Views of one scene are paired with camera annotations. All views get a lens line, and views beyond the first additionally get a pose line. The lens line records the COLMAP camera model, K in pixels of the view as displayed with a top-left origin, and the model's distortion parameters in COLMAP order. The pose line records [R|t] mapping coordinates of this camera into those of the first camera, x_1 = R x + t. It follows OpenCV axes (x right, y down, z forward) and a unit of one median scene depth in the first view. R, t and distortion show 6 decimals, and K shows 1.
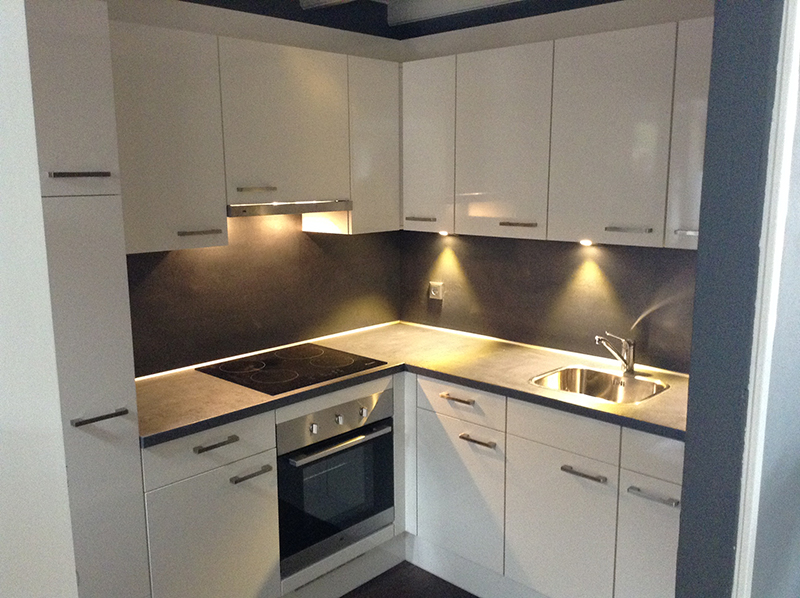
lens RADIAL K [[731.9, 0, 402.3], [0, 731.9, 309.4], [0, 0, 1]] dist [0.104497, -0.147671]
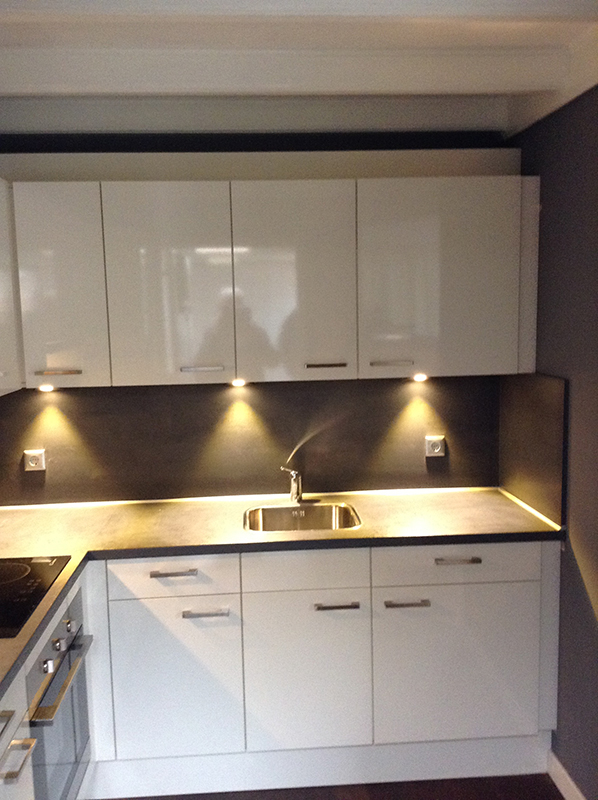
lens RADIAL K [[731.9, 0, 299.0], [0, 731.9, 400.0], [0, 0, 1]] dist [0.104497, -0.147671]
pose [[0.675855, -0.103431, 0.729742, -0.430102], [0.155681, 0.987799, -0.004178, -0.052446], [-0.720405, 0.116431, 0.683710, 0.270700]]
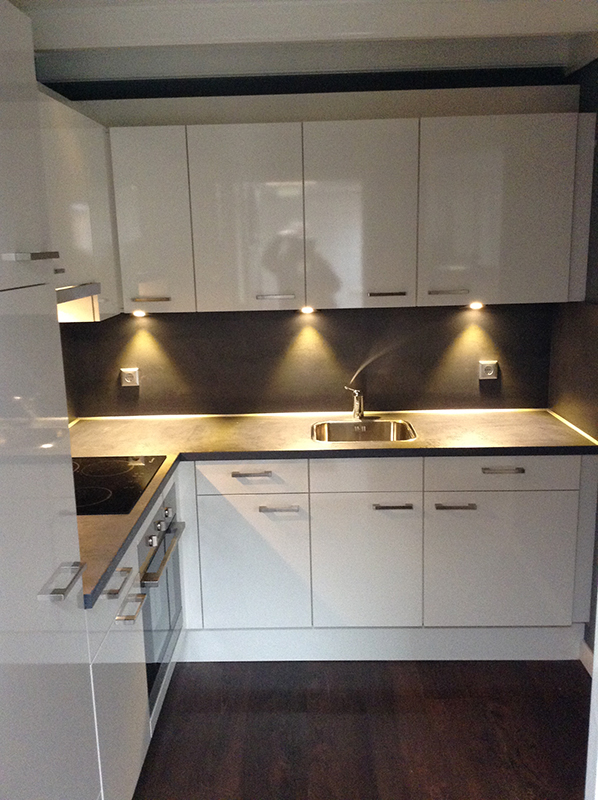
lens RADIAL K [[731.9, 0, 299.0], [0, 731.9, 400.0], [0, 0, 1]] dist [0.104497, -0.147671]
pose [[0.737618, -0.158865, 0.656263, -0.509666], [0.147248, 0.986382, 0.073277, -0.041807], [-0.658967, 0.042583, 0.750966, 0.195739]]
